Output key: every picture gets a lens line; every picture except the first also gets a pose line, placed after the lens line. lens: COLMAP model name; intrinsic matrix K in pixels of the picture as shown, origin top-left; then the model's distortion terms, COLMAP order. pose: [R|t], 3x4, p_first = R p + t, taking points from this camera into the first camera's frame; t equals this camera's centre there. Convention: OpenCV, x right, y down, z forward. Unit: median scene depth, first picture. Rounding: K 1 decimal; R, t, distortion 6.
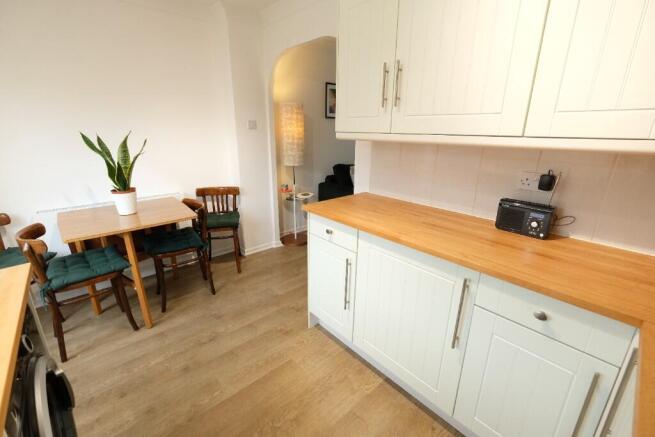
lens RADIAL K [[283.9, 0, 327.5], [0, 283.9, 218.5], [0, 0, 1]] dist [-0.004346, -0.000135]
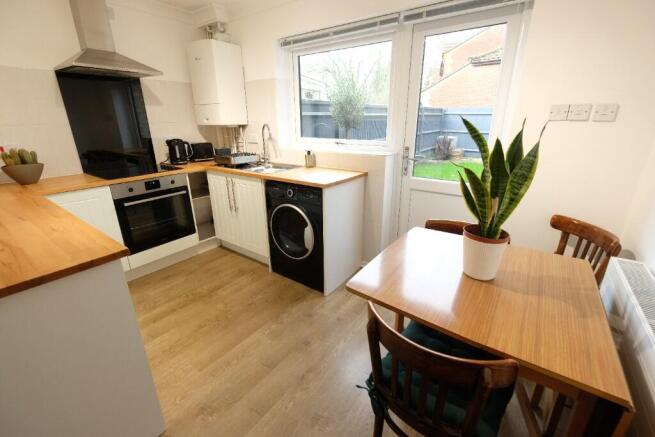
lens RADIAL K [[283.9, 0, 327.5], [0, 283.9, 218.5], [0, 0, 1]] dist [-0.004346, -0.000135]
pose [[-0.979609, 0.065063, -0.190089, -0.349402], [-0.062097, 0.801746, 0.594430, -0.417766], [0.191078, 0.594113, -0.781357, 1.354596]]
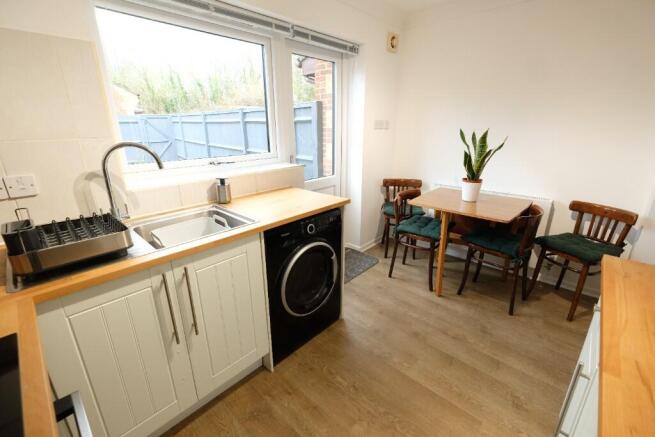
lens RADIAL K [[283.9, 0, 327.5], [0, 283.9, 218.5], [0, 0, 1]] dist [-0.004346, -0.000135]
pose [[0.090894, 0.310649, -0.946169, 0.360943], [-0.298713, 0.914858, 0.271673, -0.094775], [0.950005, 0.257939, 0.175950, 0.283708]]
